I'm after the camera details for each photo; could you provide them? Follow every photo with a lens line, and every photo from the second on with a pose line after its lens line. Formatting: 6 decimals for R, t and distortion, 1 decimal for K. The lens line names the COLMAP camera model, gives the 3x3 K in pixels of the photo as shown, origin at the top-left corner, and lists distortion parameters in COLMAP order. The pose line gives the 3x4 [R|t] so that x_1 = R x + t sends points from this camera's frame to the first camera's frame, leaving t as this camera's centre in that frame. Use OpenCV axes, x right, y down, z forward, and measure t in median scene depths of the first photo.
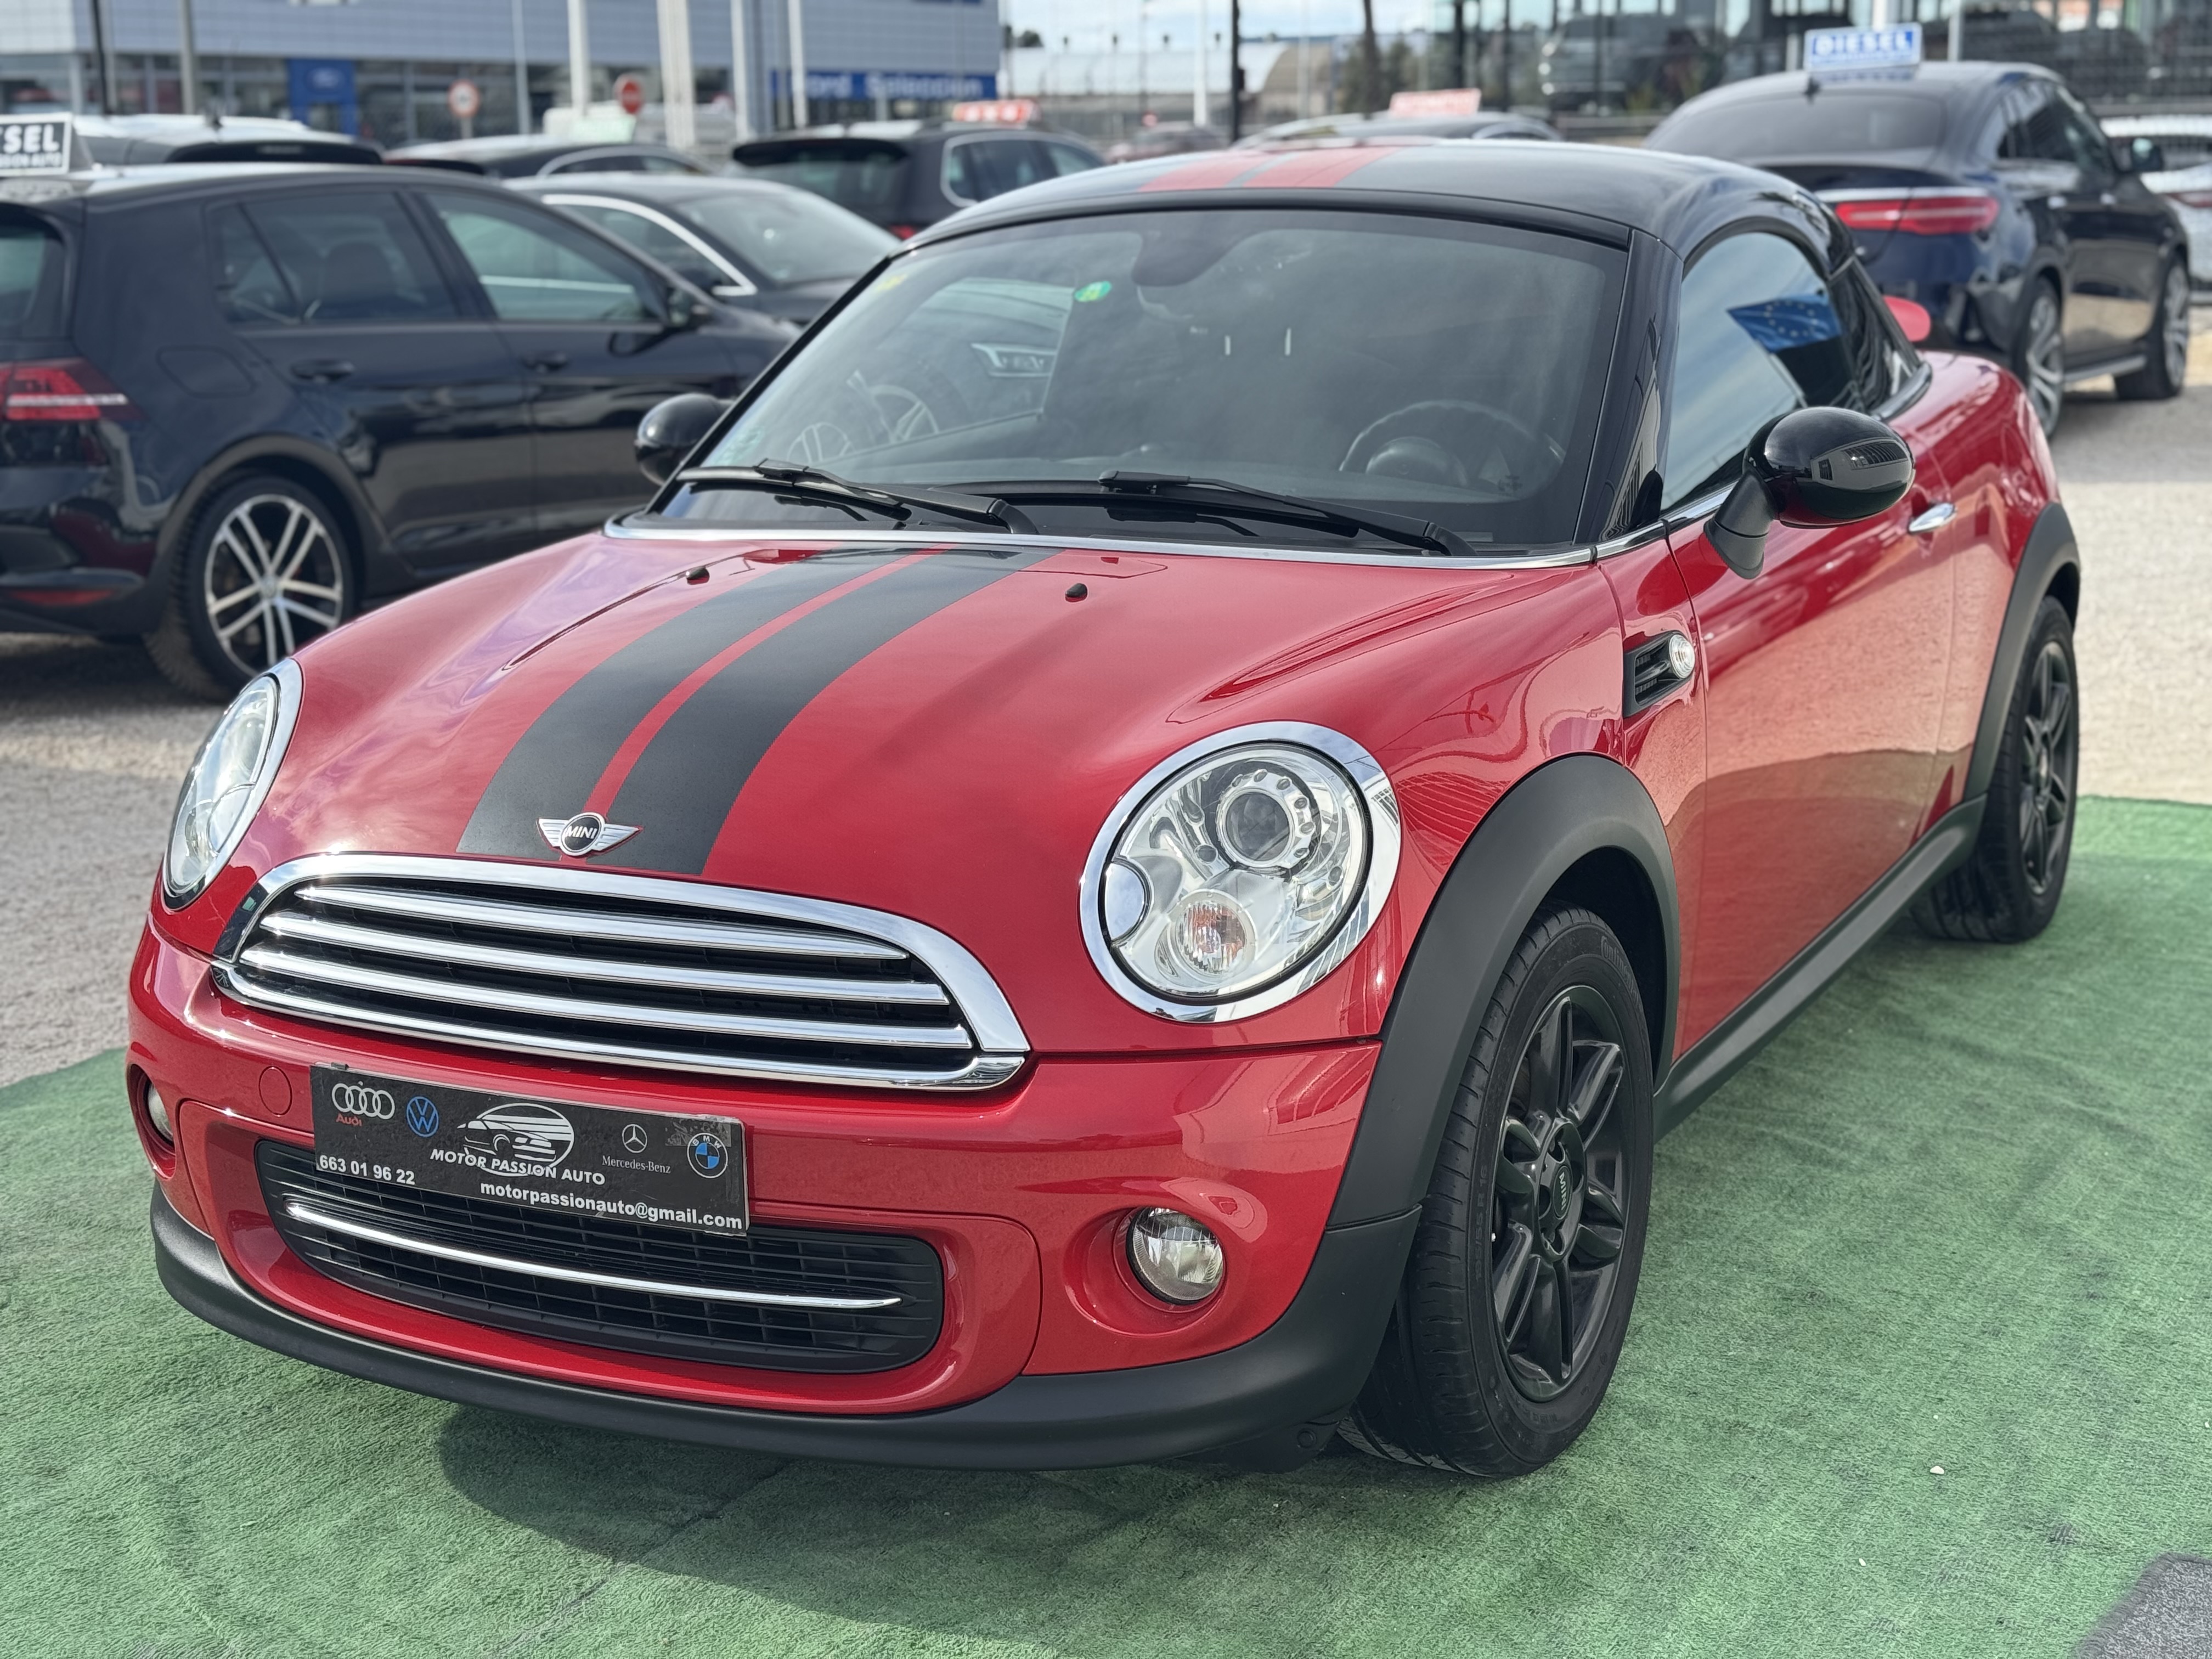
lens RADIAL K [[3150.6, 0, 1106.0], [0, 3150.6, 829.5], [0, 0, 1]] dist [0.161931, -0.003985]
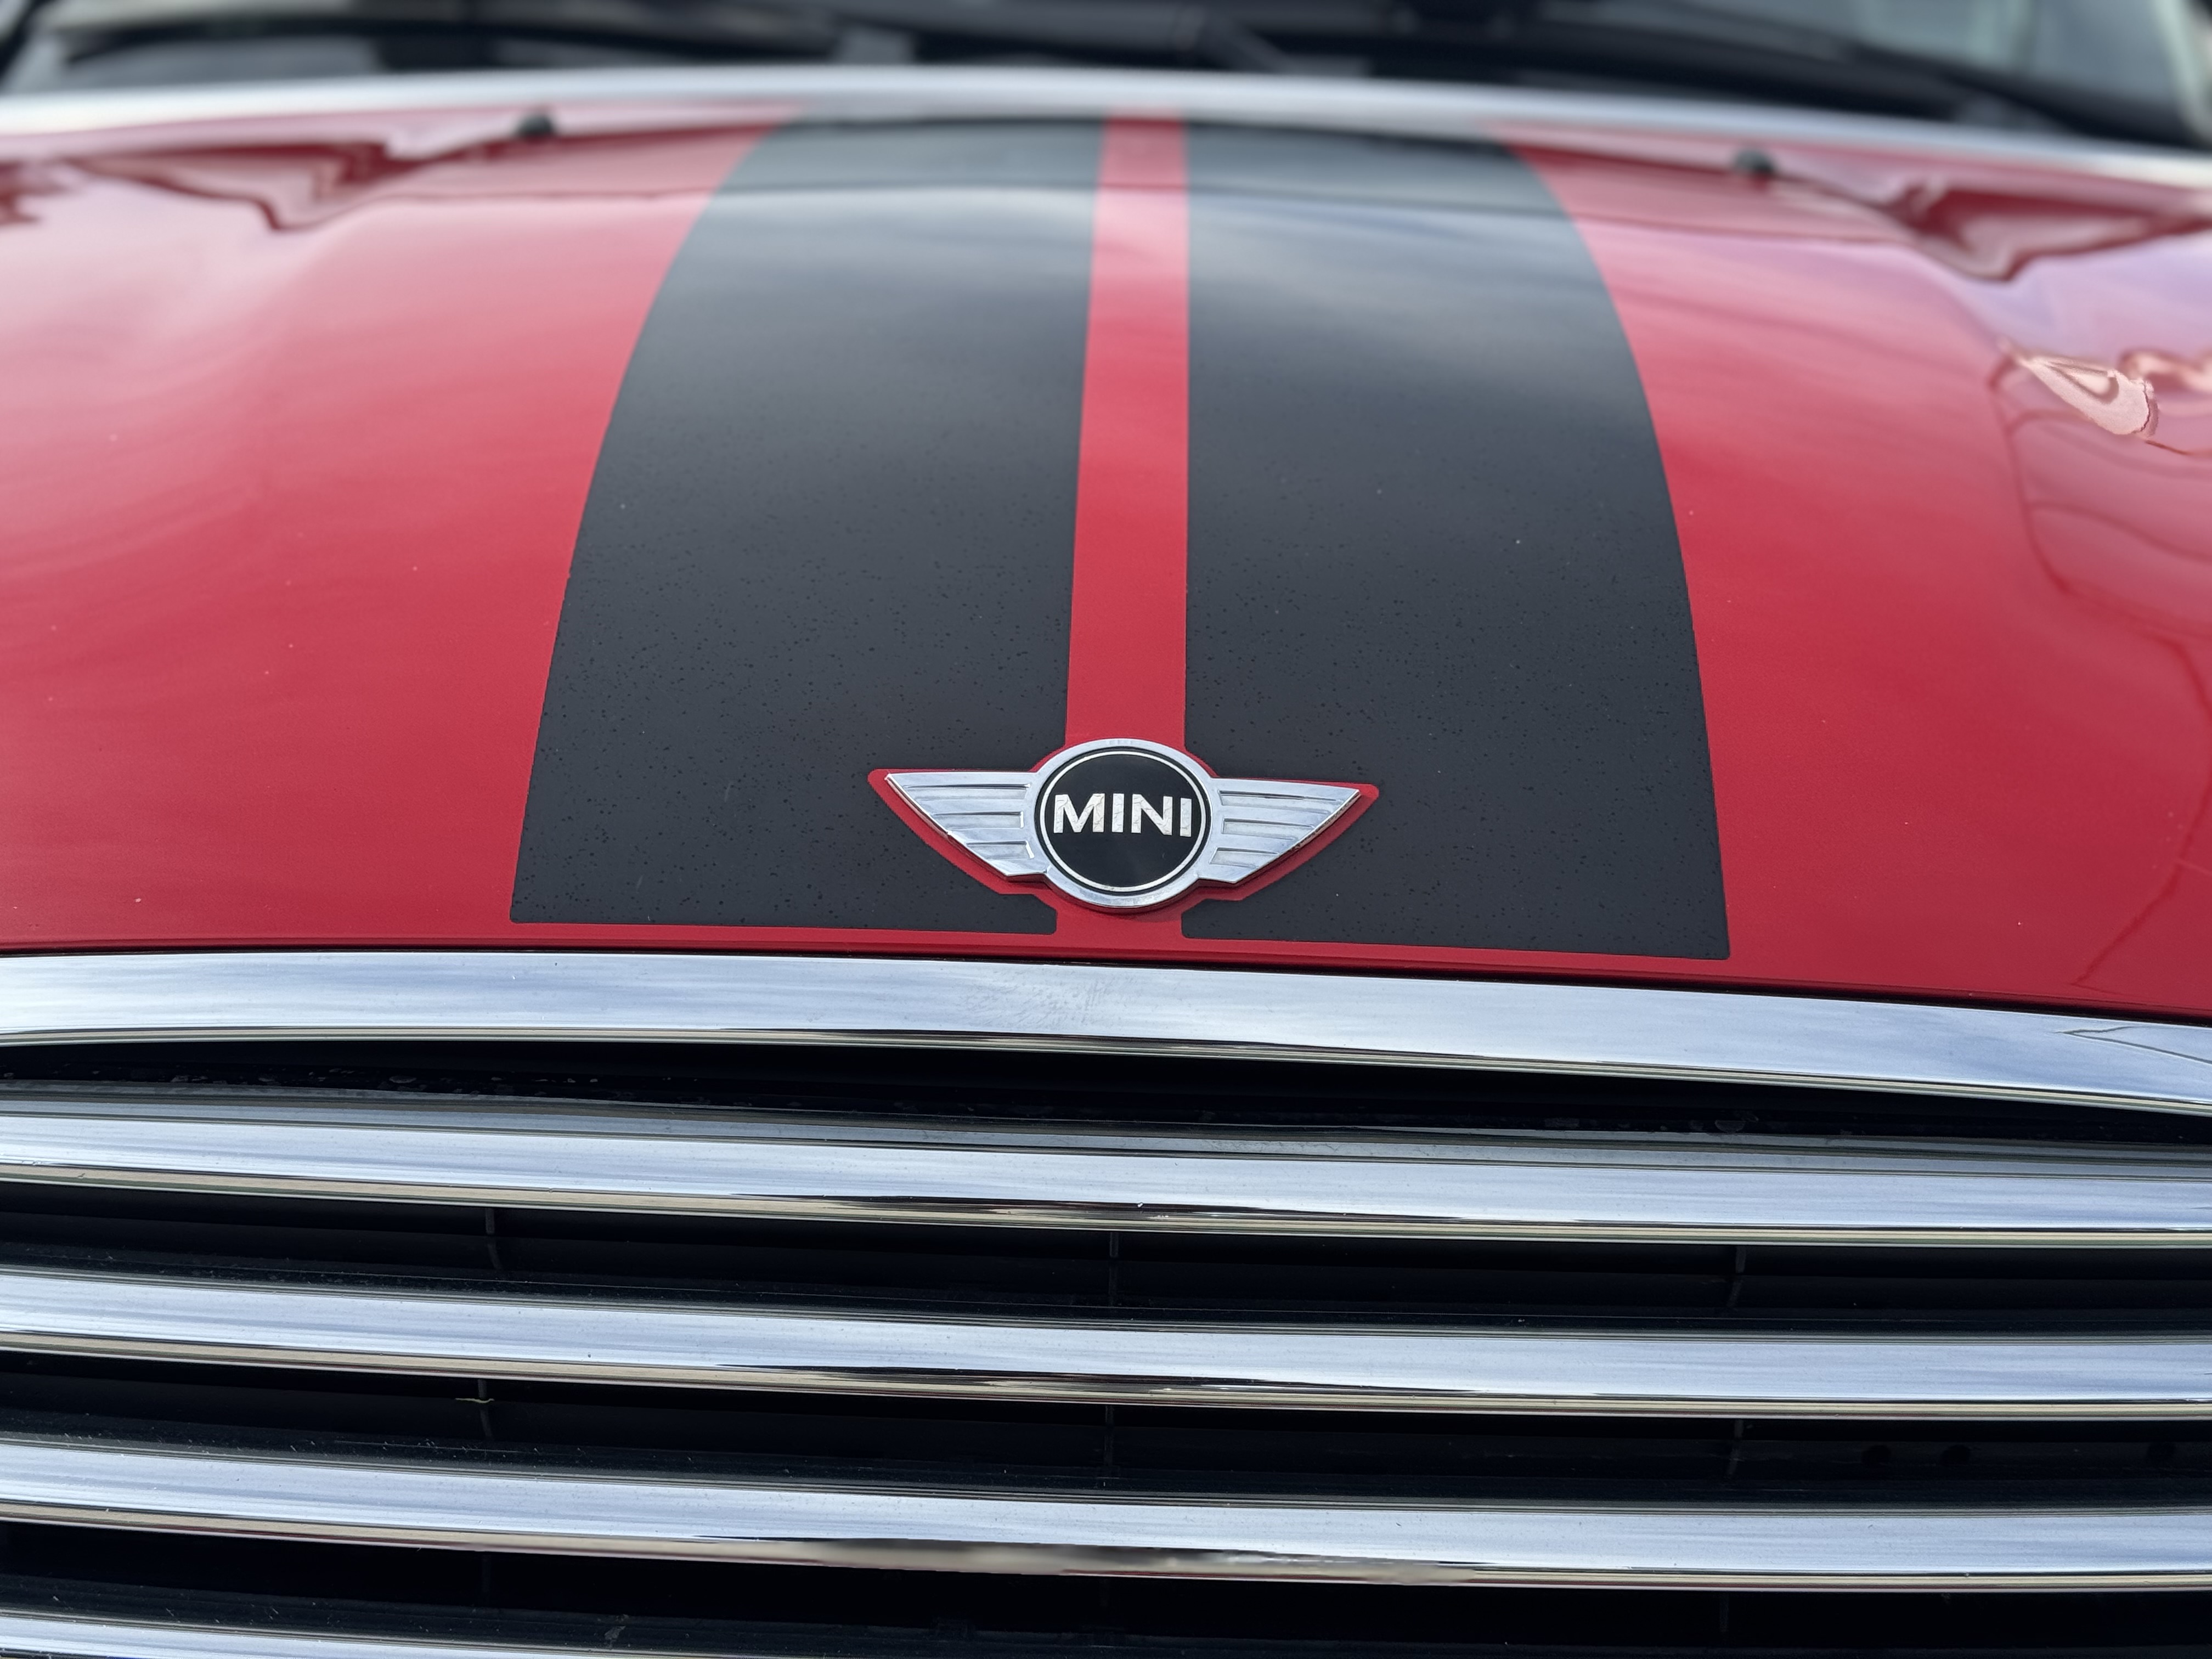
lens RADIAL K [[3150.6, 0, 1106.0], [0, 3150.6, 829.5], [0, 0, 1]] dist [0.161931, -0.003985]
pose [[0.892349, -0.026408, 0.450572, -0.279667], [0.046399, 0.998365, -0.033379, 0.010202], [-0.448954, 0.050692, 0.892116, 0.782602]]
